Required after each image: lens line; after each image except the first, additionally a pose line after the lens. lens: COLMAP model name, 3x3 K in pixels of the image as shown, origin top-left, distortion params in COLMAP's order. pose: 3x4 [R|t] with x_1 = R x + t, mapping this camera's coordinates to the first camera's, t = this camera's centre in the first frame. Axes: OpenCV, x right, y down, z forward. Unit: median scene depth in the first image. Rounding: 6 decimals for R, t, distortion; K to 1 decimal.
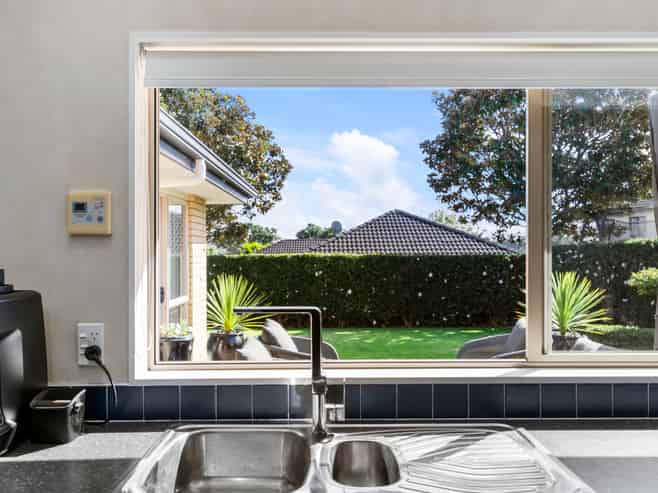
lens RADIAL K [[590.6, 0, 328.3], [0, 590.6, 247.2], [0, 0, 1]] dist [-0.009443, -0.003971]
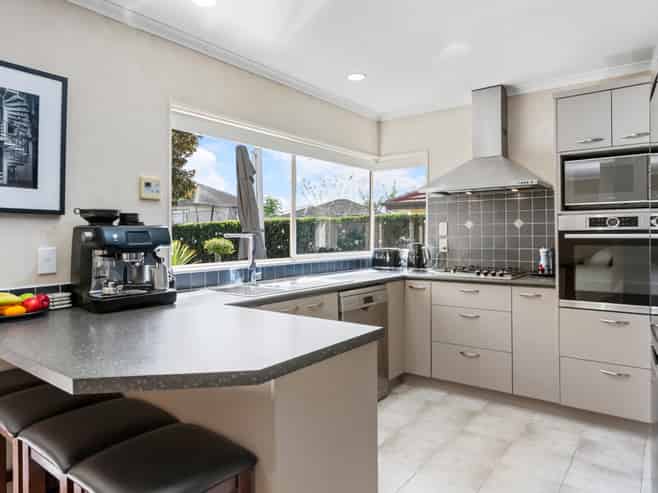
lens RADIAL K [[440.7, 0, 328.6], [0, 440.7, 243.1], [0, 0, 1]] dist [0.001568, 0.000114]
pose [[0.613922, -0.011767, 0.789279, -1.204604], [-0.005535, 0.999800, 0.019210, 0.094013], [-0.789348, -0.016162, 0.613734, -0.365628]]
